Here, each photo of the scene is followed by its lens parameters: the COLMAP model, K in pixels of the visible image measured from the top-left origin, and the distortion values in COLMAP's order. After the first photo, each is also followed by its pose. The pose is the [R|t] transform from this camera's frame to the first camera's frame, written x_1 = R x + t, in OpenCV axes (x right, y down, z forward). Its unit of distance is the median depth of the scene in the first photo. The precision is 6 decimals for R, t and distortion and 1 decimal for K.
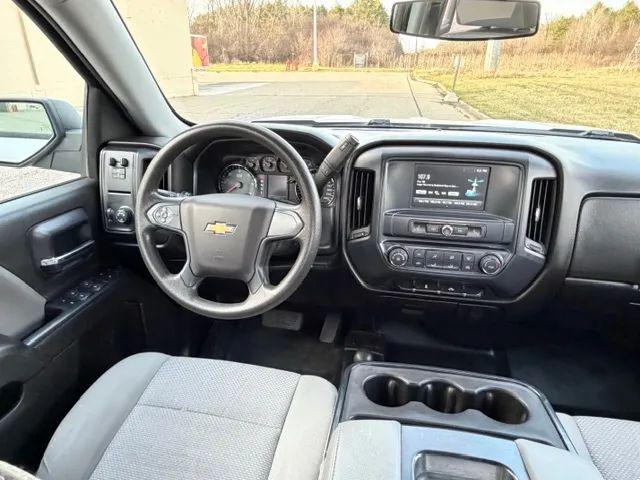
lens RADIAL K [[418.9, 0, 317.1], [0, 418.9, 241.2], [0, 0, 1]] dist [-0.003982, 0.010902]
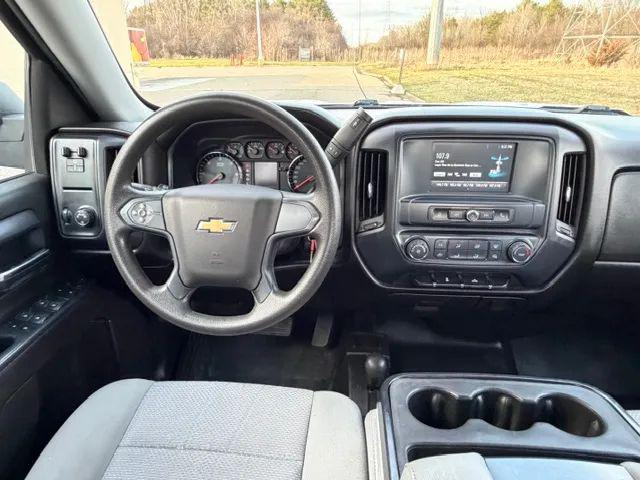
lens RADIAL K [[418.9, 0, 314.0], [0, 418.9, 241.6], [0, 0, 1]] dist [-0.003982, 0.010902]
pose [[0.993317, -0.053149, 0.102454, -0.109890], [0.051968, 0.998548, 0.014160, -0.001540], [-0.103058, -0.008741, 0.994637, 0.145331]]
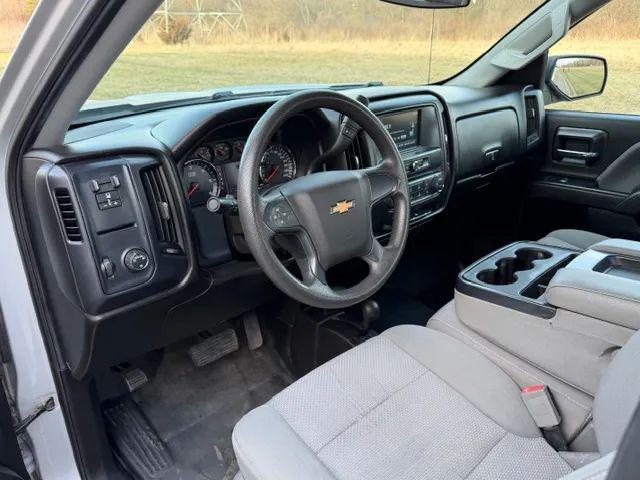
lens RADIAL K [[499.5, 0, 327.1], [0, 499.5, 242.8], [0, 0, 1]] dist [0.039485, -0.004769]
pose [[0.561705, -0.325532, 0.760603, -0.962811], [0.330216, 0.931149, 0.154660, -0.120715], [-0.758581, 0.164290, 0.630526, 0.297424]]
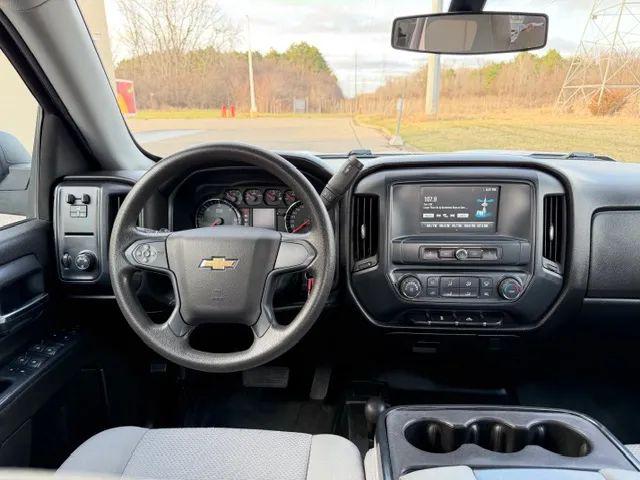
lens RADIAL K [[454.6, 0, 320.9], [0, 454.6, 243.8], [0, 0, 1]] dist [0.034543, -0.034240]
pose [[0.990118, -0.051876, 0.130290, -0.122370], [0.066407, 0.991735, -0.109784, 0.039096], [-0.123518, 0.117351, 0.985379, 0.037749]]
